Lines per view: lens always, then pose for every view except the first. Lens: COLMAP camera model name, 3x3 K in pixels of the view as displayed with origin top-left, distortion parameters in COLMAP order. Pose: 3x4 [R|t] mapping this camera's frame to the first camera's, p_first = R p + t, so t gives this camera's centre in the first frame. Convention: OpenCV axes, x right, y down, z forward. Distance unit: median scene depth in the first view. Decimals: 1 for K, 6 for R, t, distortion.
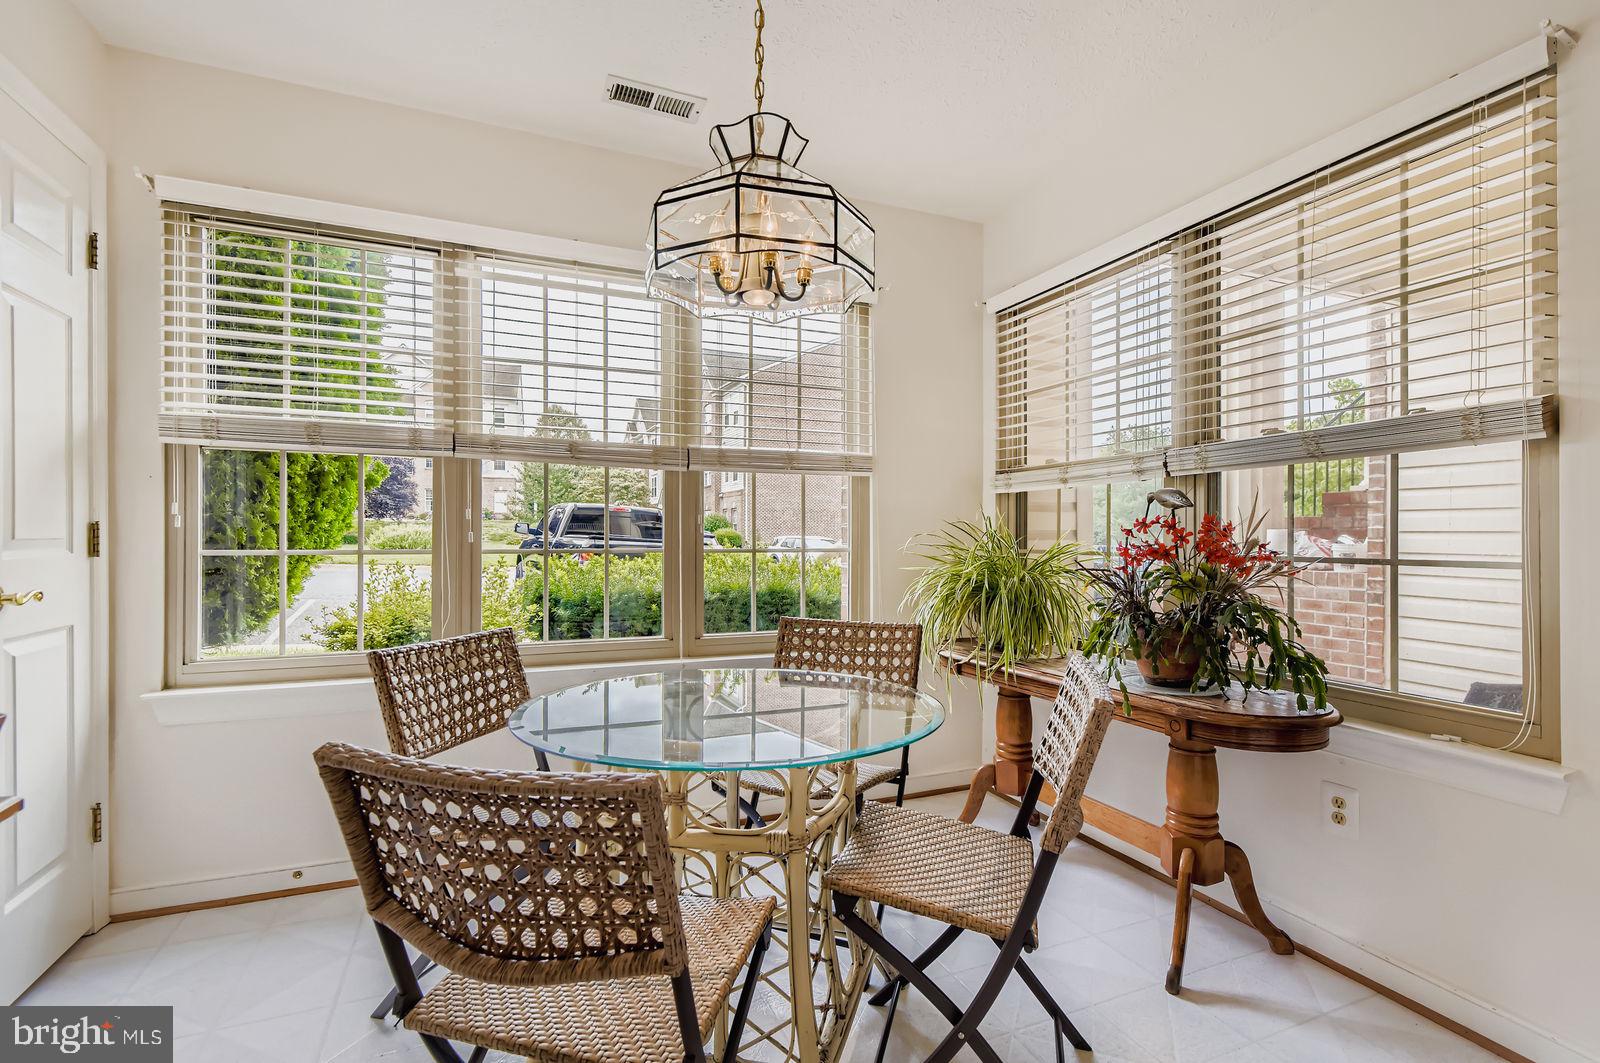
lens RADIAL K [[734.1, 0, 799.8], [0, 734.1, 532.7], [0, 0, 1]] dist [-0.000161, -0.000100]
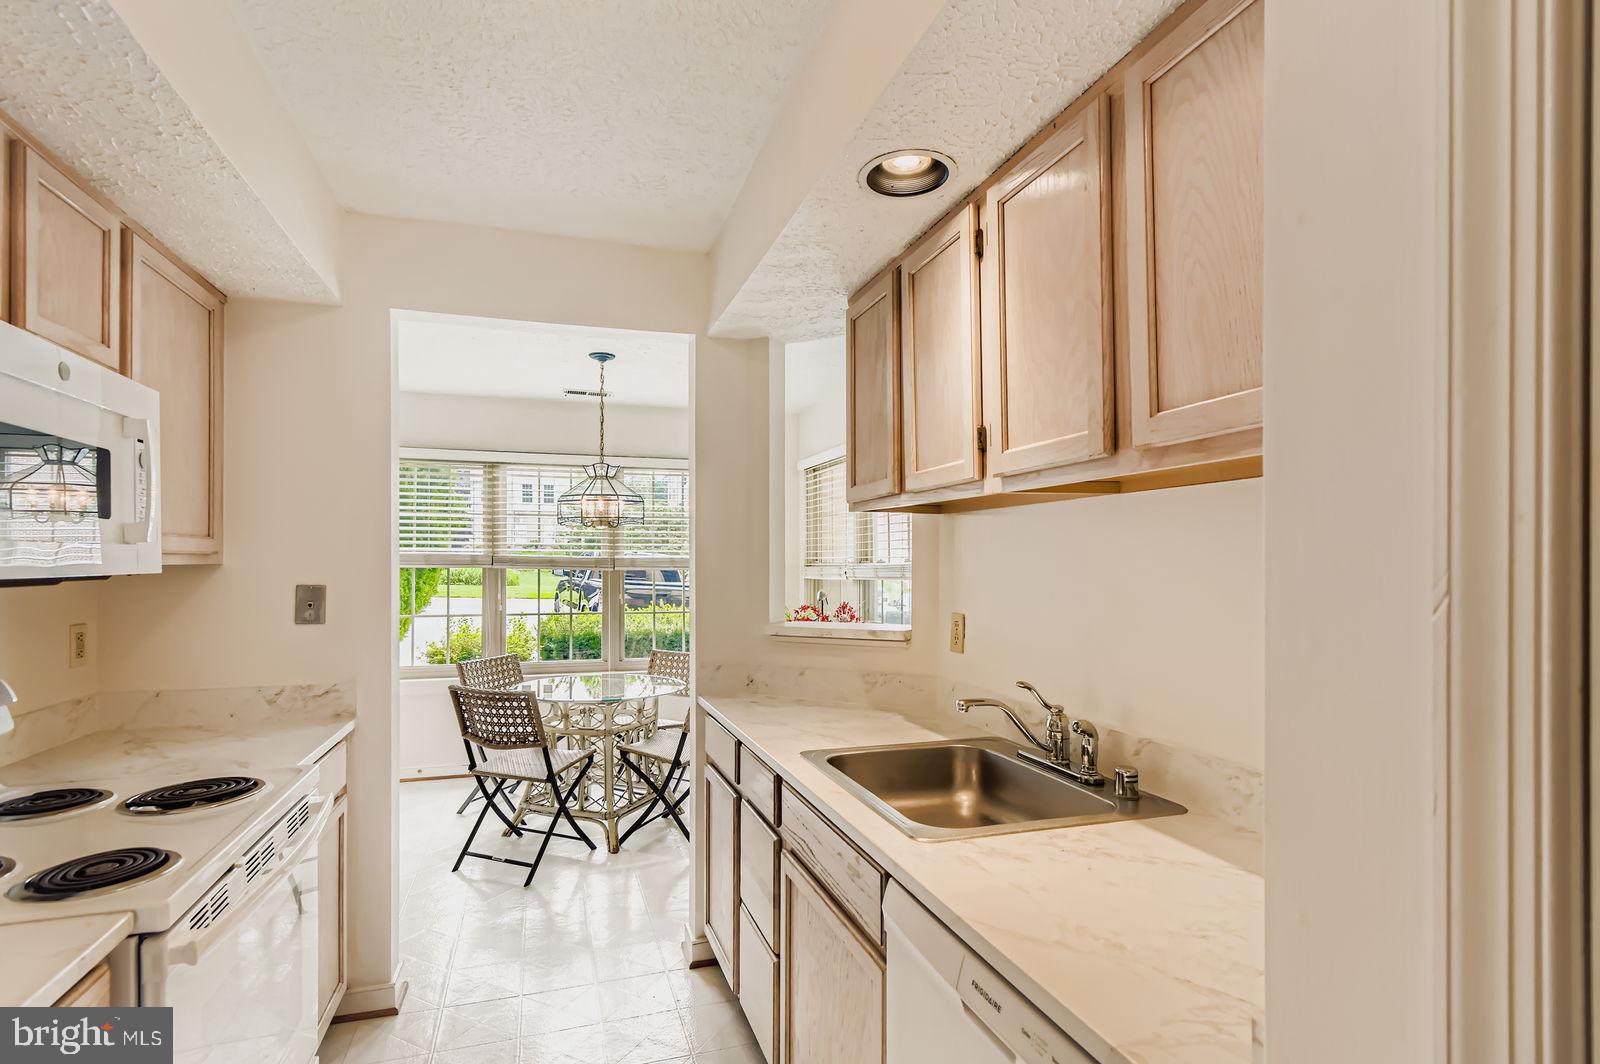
lens RADIAL K [[734.1, 0, 788.4], [0, 734.1, 563.6], [0, 0, 1]] dist [-0.000161, -0.000100]
pose [[0.997266, 0.003864, -0.073798, 0.476003], [-0.003839, 0.999993, 0.000481, -0.118154], [0.073800, -0.000196, 0.997273, -0.926196]]
